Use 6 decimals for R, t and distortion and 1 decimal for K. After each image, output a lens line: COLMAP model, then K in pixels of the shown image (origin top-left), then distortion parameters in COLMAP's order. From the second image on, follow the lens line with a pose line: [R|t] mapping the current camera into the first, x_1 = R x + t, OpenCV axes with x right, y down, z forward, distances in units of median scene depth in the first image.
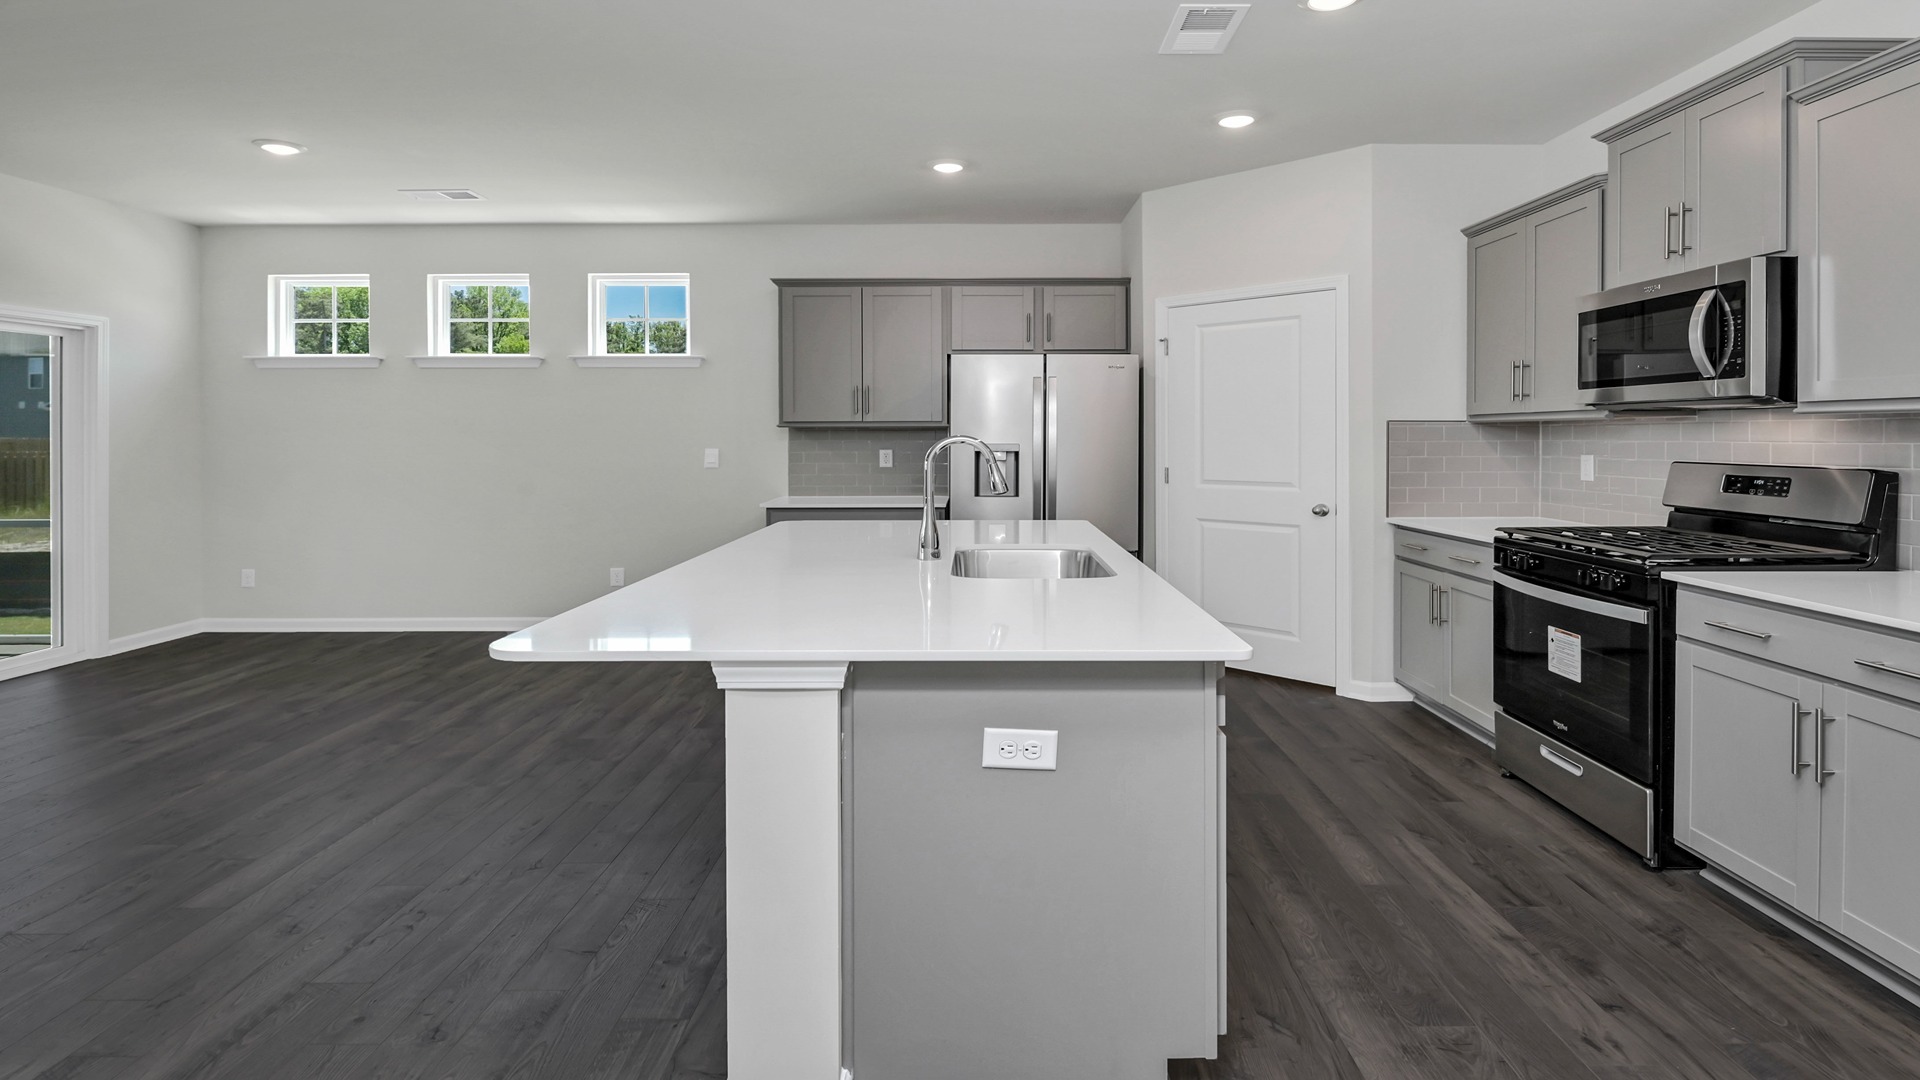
lens RADIAL K [[999.3, 0, 966.7], [0, 999.3, 444.6], [0, 0, 1]] dist [0.005251, -0.005812]
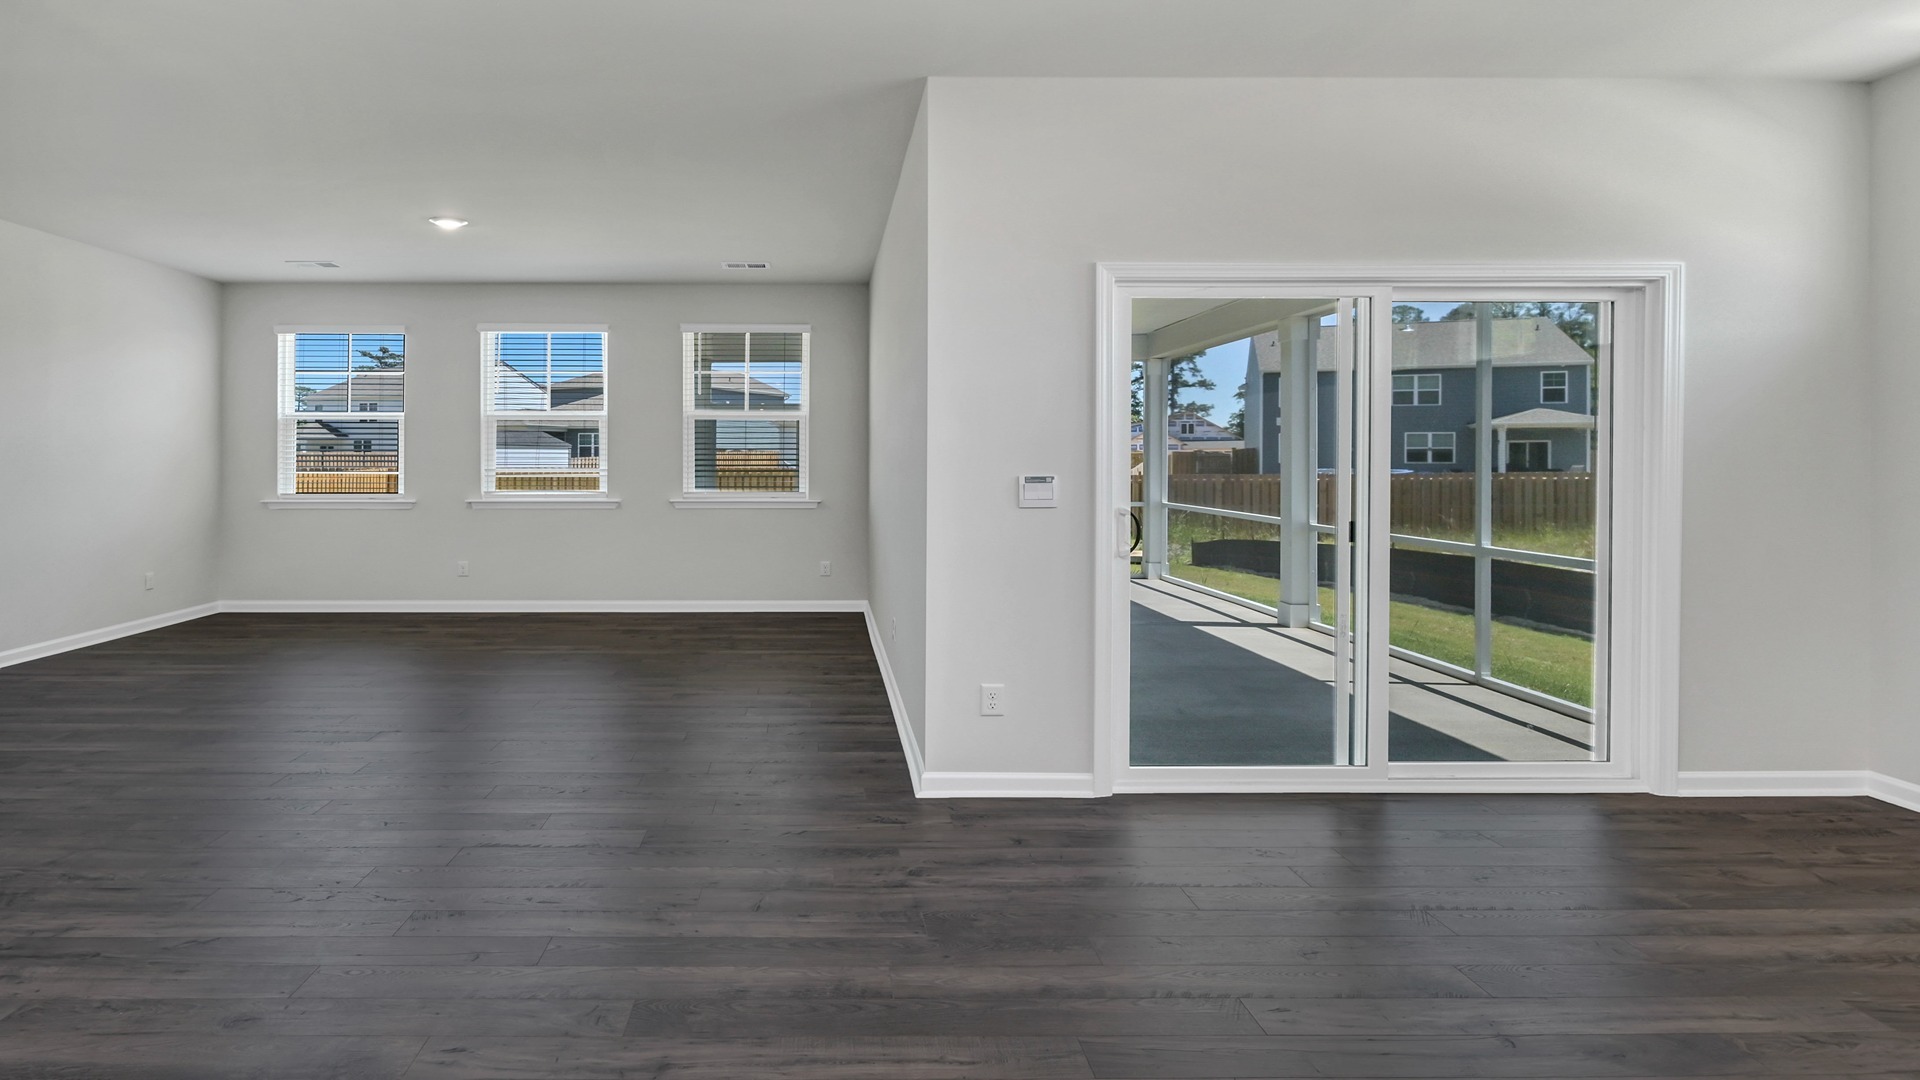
lens RADIAL K [[999.3, 0, 934.4], [0, 999.3, 469.0], [0, 0, 1]] dist [0.005251, -0.005812]
pose [[0.009274, 0.001856, -0.999955, -0.274278], [-0.011763, 0.999929, 0.001747, 0.009390], [0.999888, 0.011747, 0.009295, 0.616897]]
